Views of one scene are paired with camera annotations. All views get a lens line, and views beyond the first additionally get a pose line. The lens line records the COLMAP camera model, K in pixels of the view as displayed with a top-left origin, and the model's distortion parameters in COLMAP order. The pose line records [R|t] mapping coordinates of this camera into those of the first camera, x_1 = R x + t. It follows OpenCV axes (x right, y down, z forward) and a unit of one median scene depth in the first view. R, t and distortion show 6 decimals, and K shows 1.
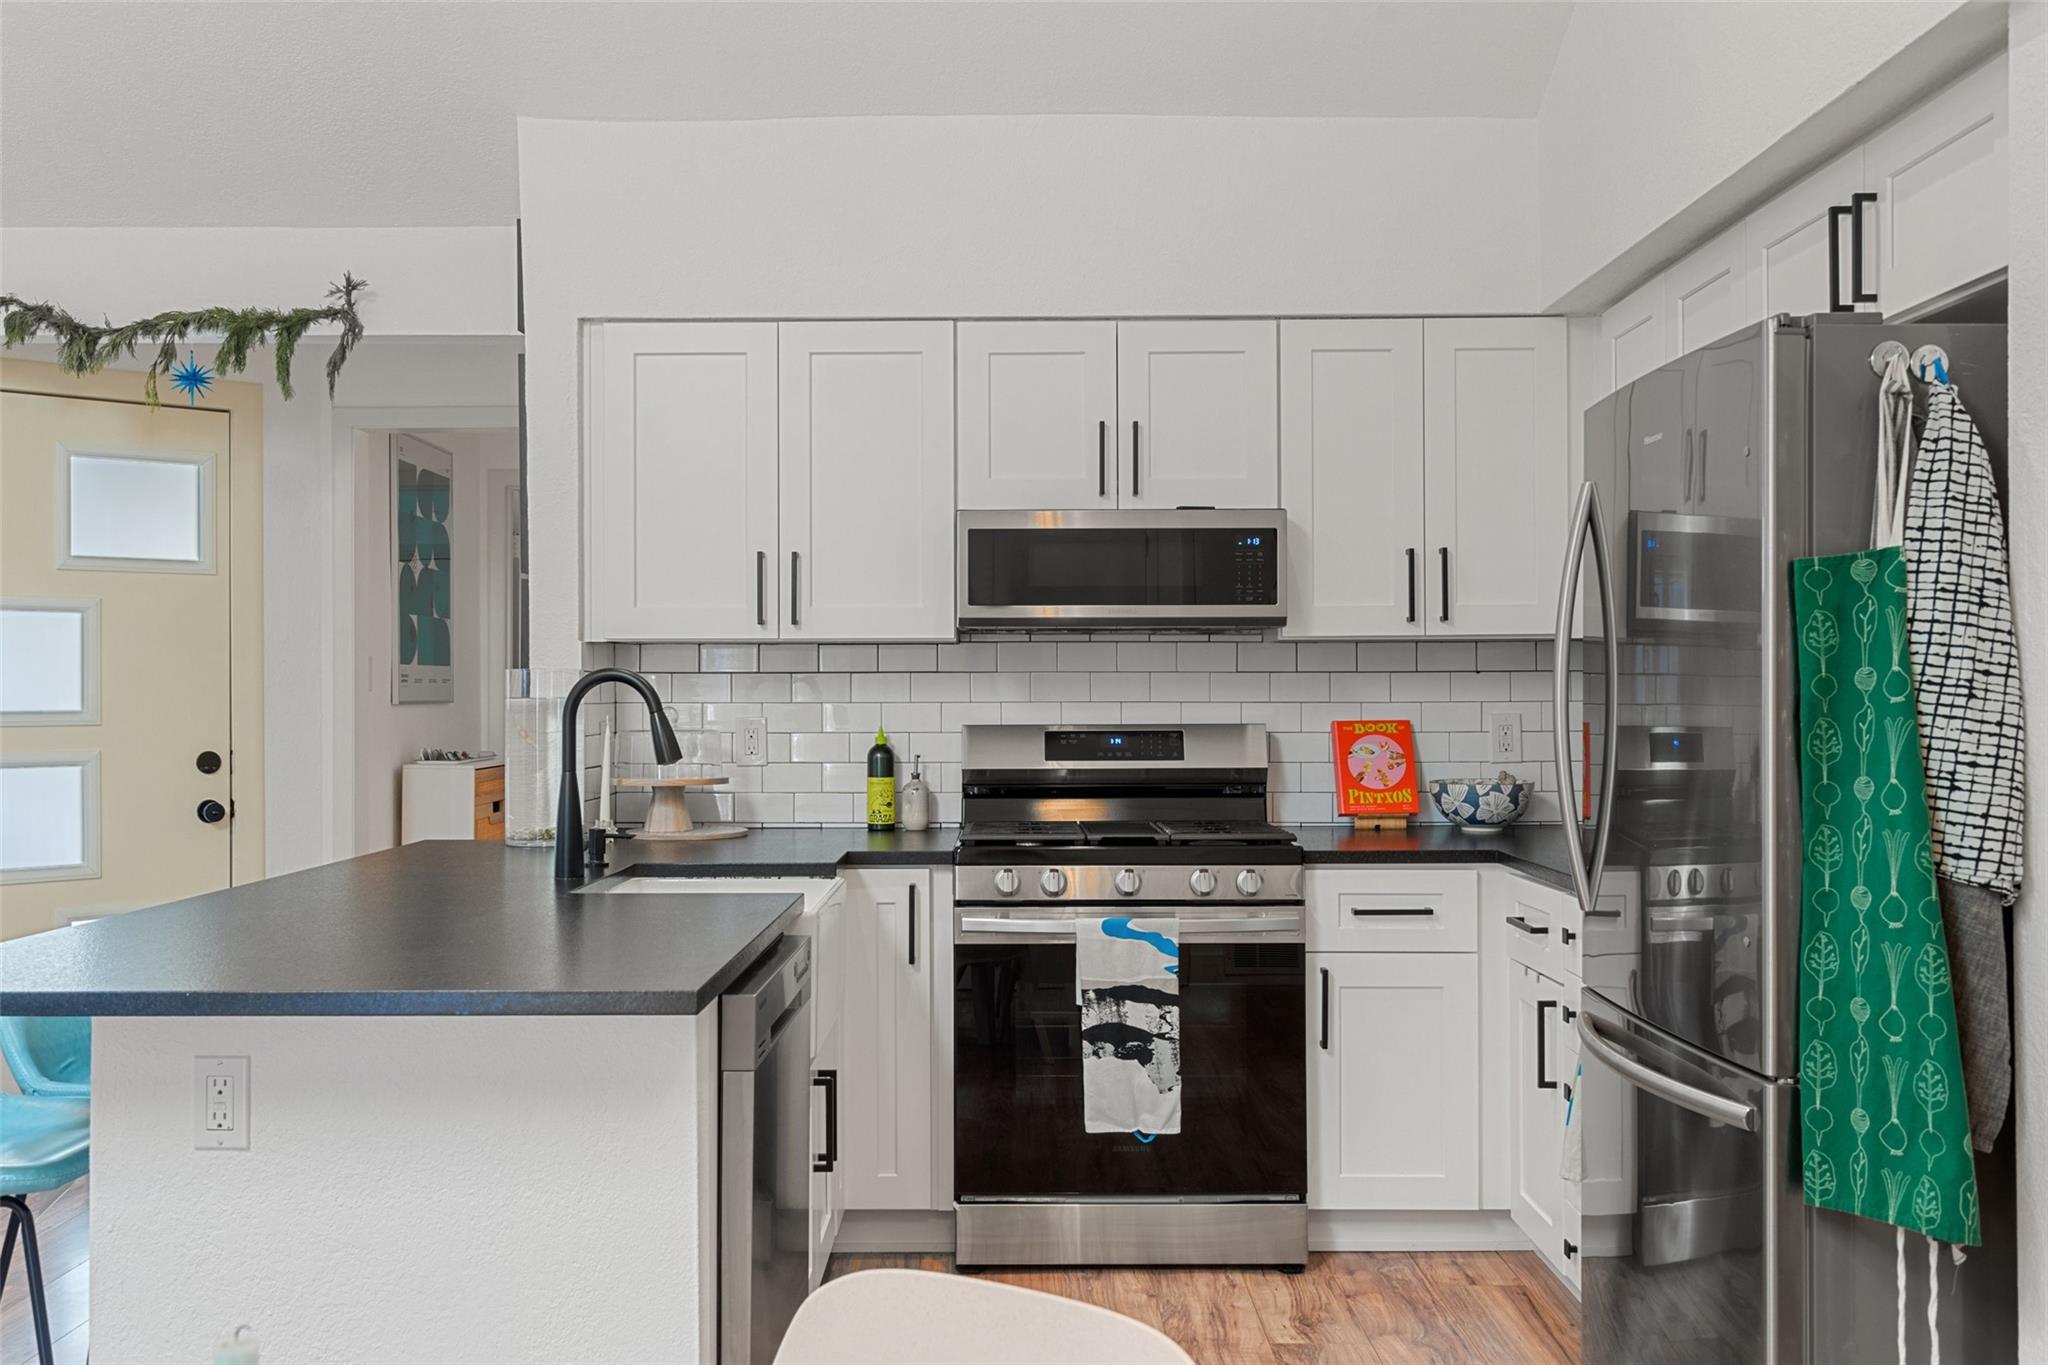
lens RADIAL K [[1792.1, 0, 1004.0], [0, 1792.1, 674.4], [0, 0, 1]] dist [0.001403, 0.012551]
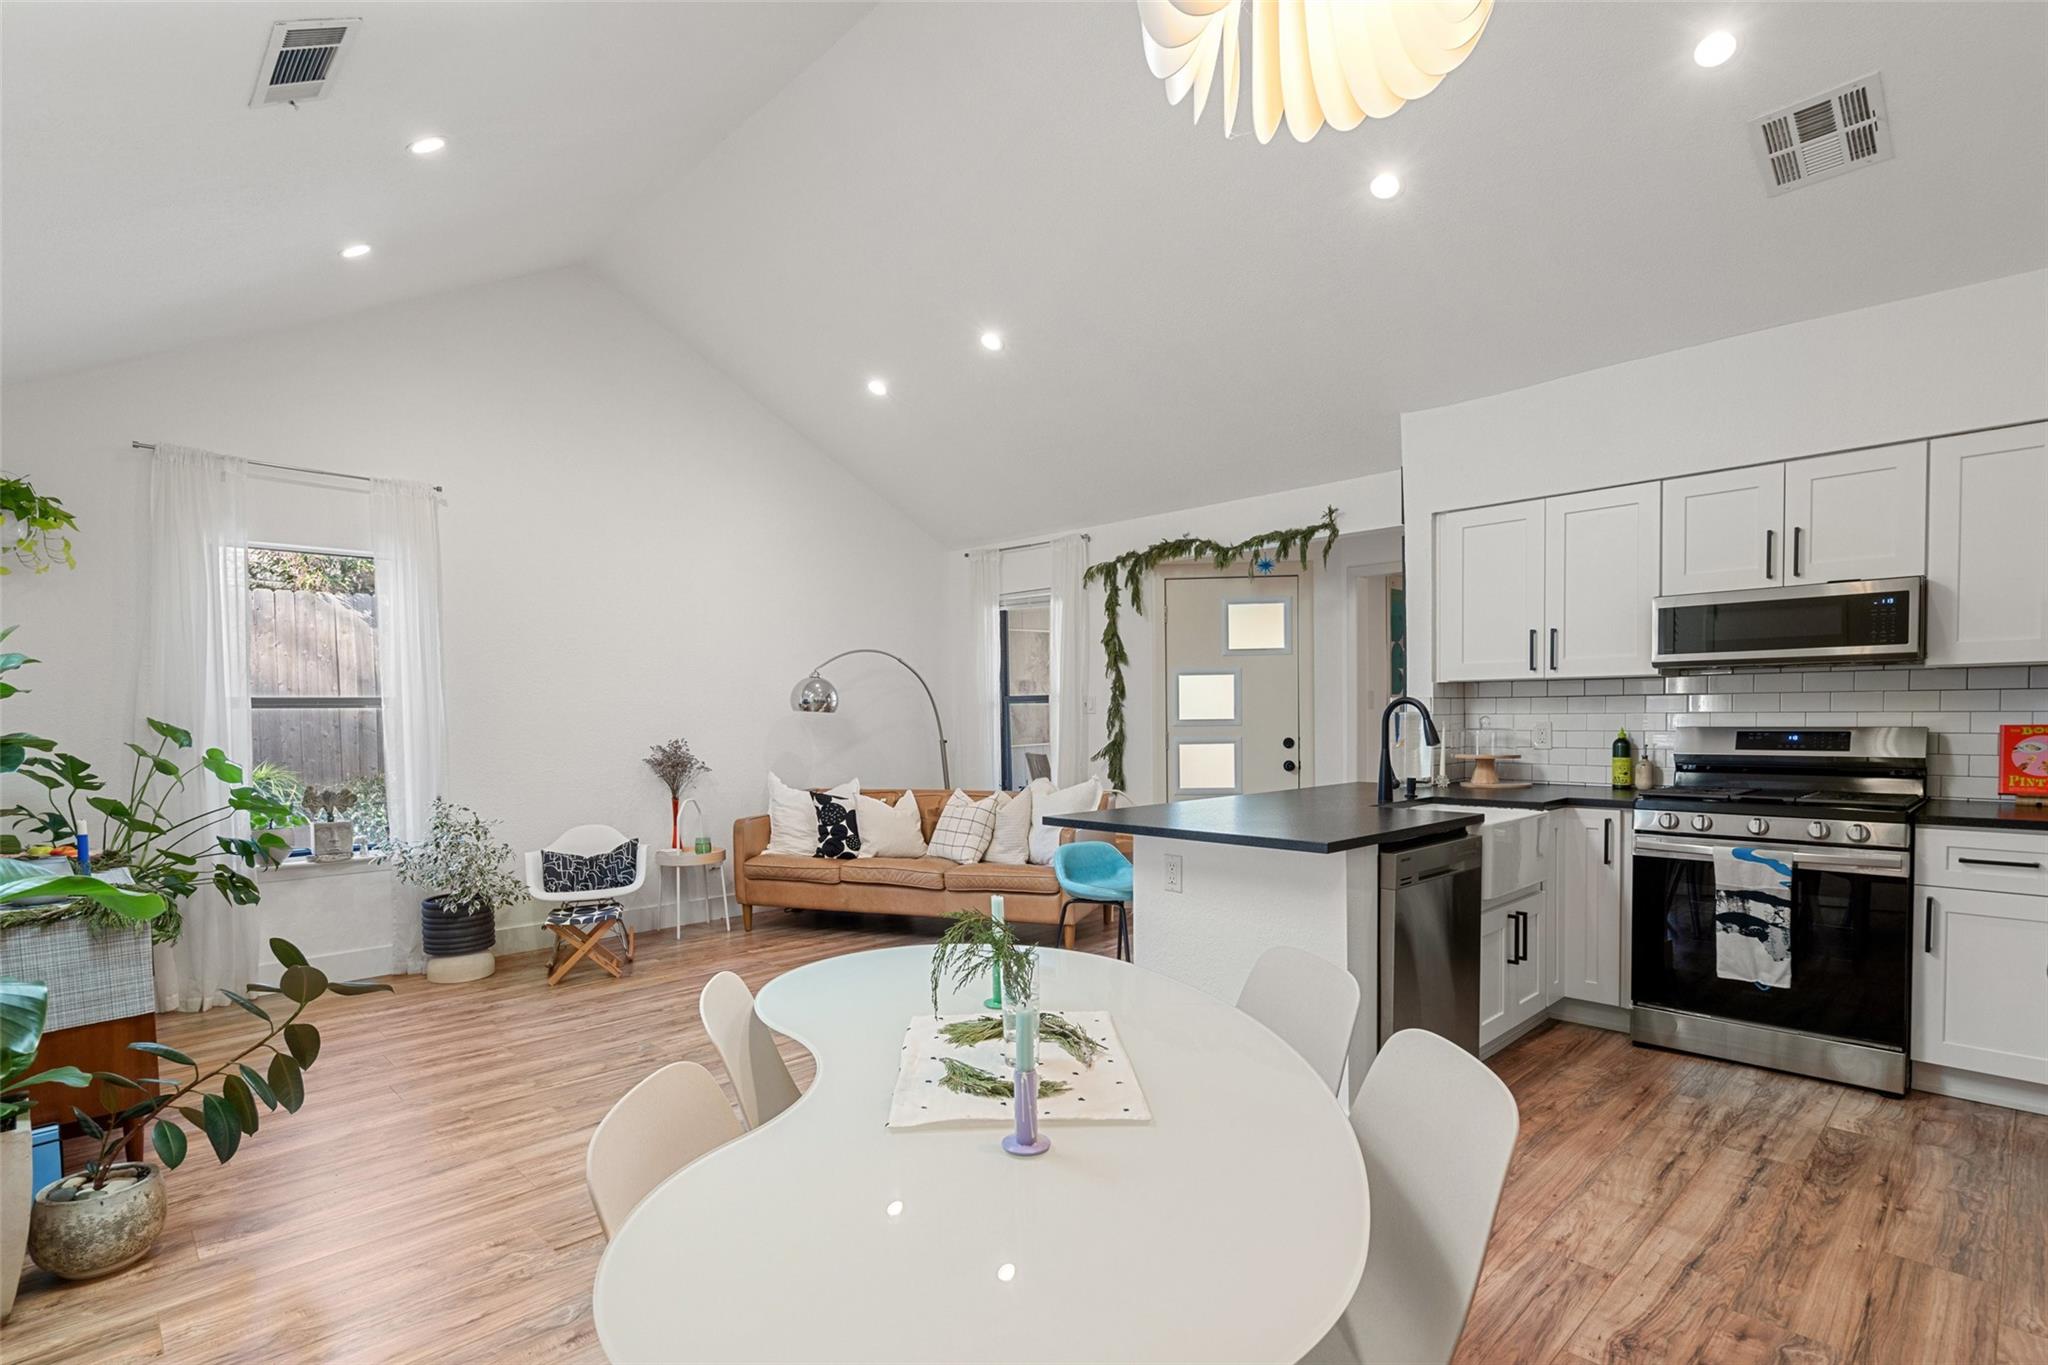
lens RADIAL K [[996.2, 0, 1017.1], [0, 996.2, 750.2], [0, 0, 1]] dist [0.002046, 0.000449]
pose [[0.699753, 0.021664, -0.714056, 0.217605], [0.015586, 0.998839, 0.045578, -0.001437], [0.714214, -0.043023, 0.698603, -0.070818]]
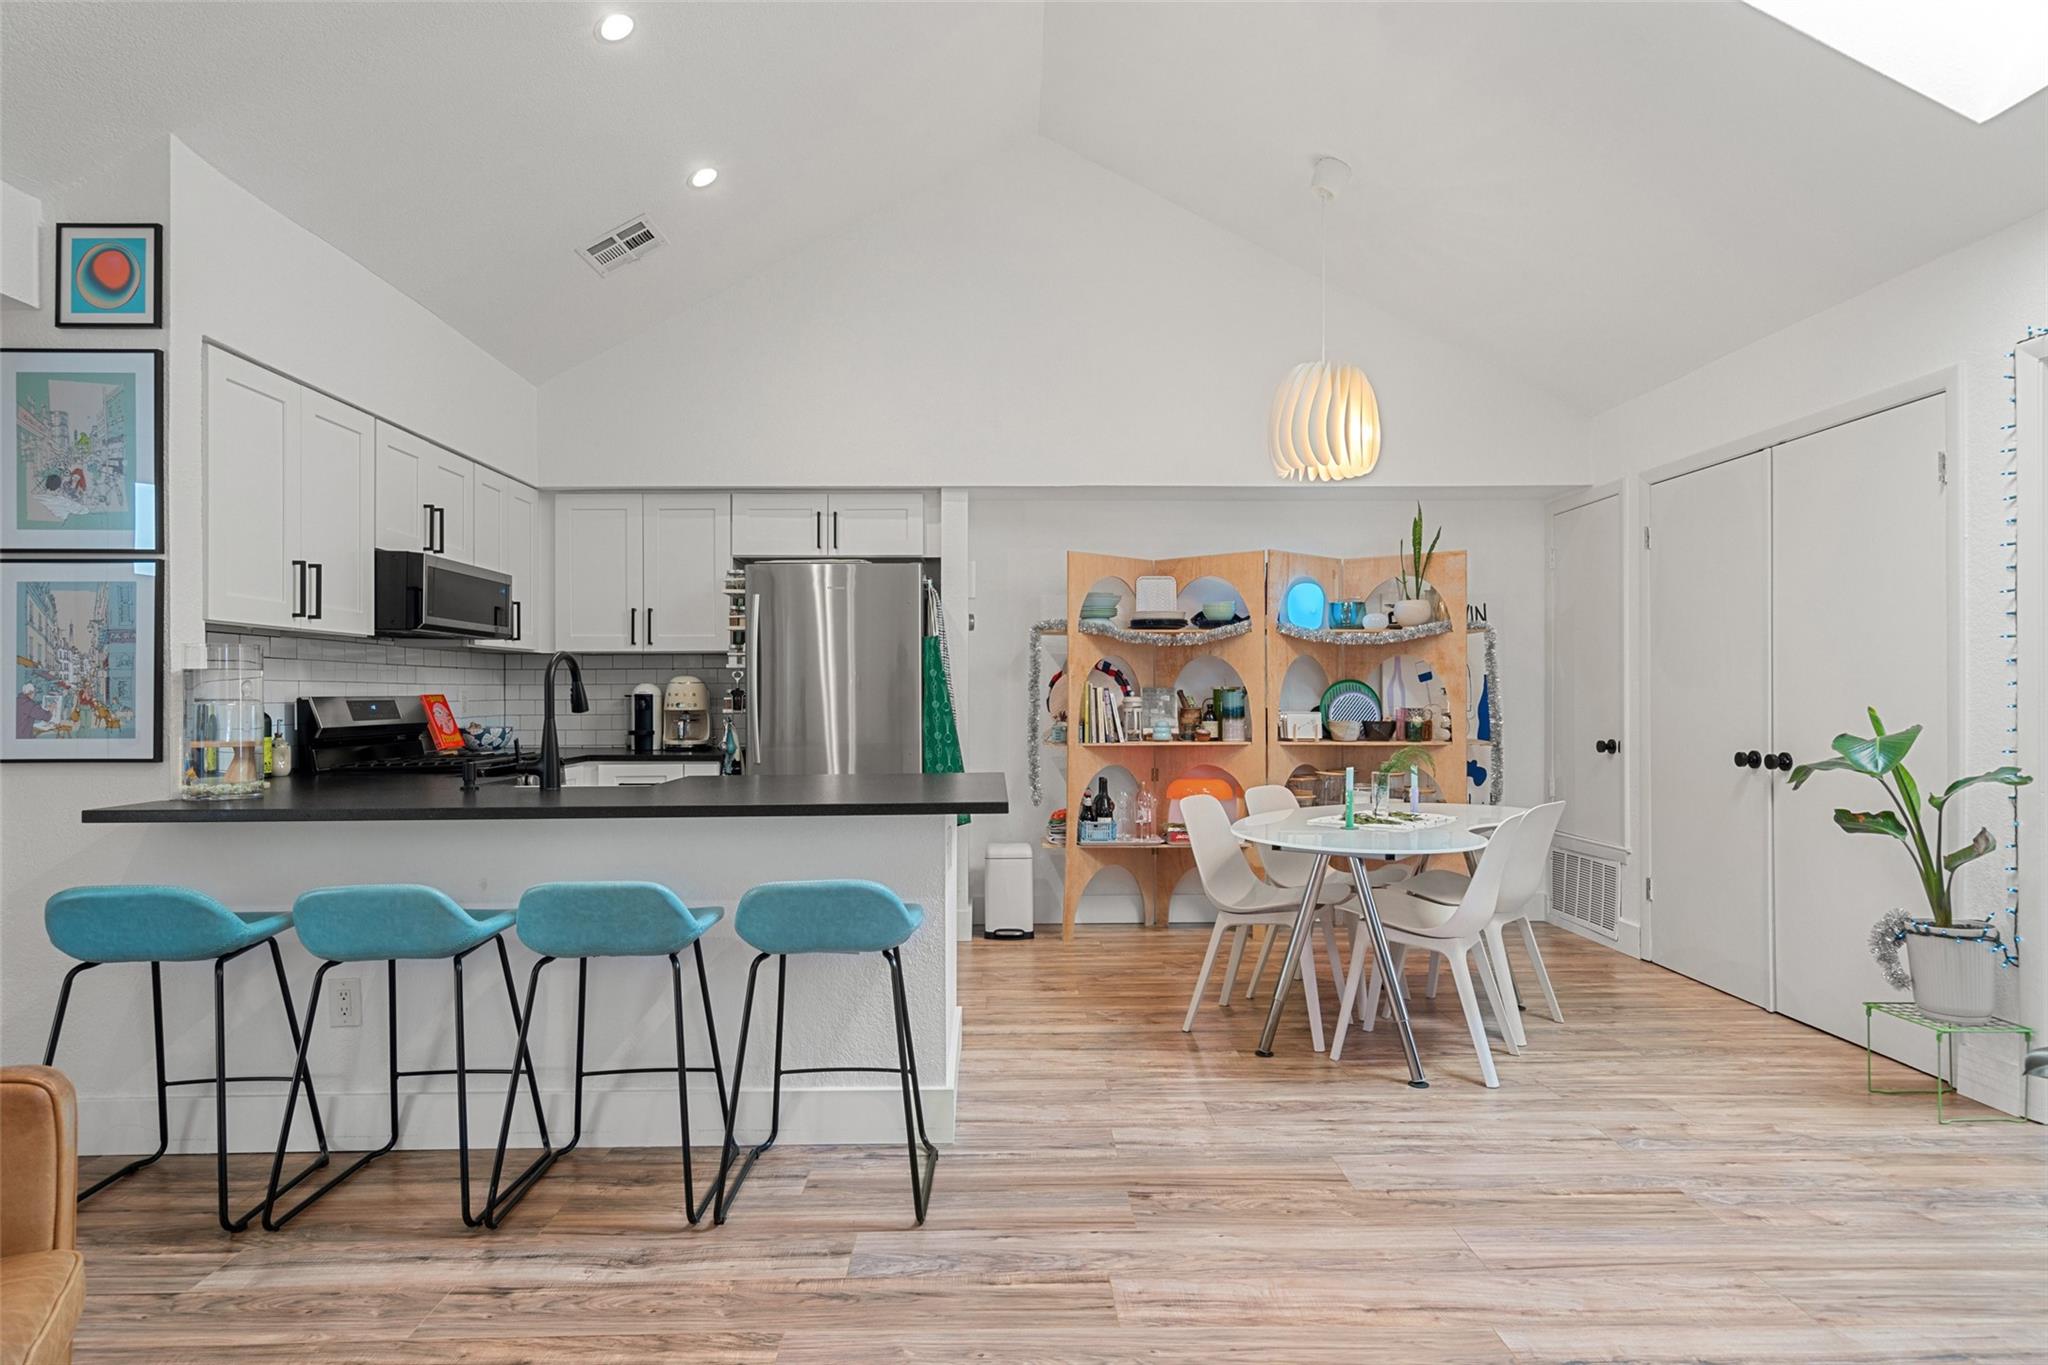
lens RADIAL K [[1149.9, 0, 1009.8], [0, 1149.9, 686.9], [0, 0, 1]] dist [-0.002446, 0.002290]
pose [[-0.024750, 0.011488, 0.999628, -0.974032], [-0.000489, 0.999934, -0.011503, 0.029882], [-0.999694, -0.000774, -0.024742, 0.502652]]
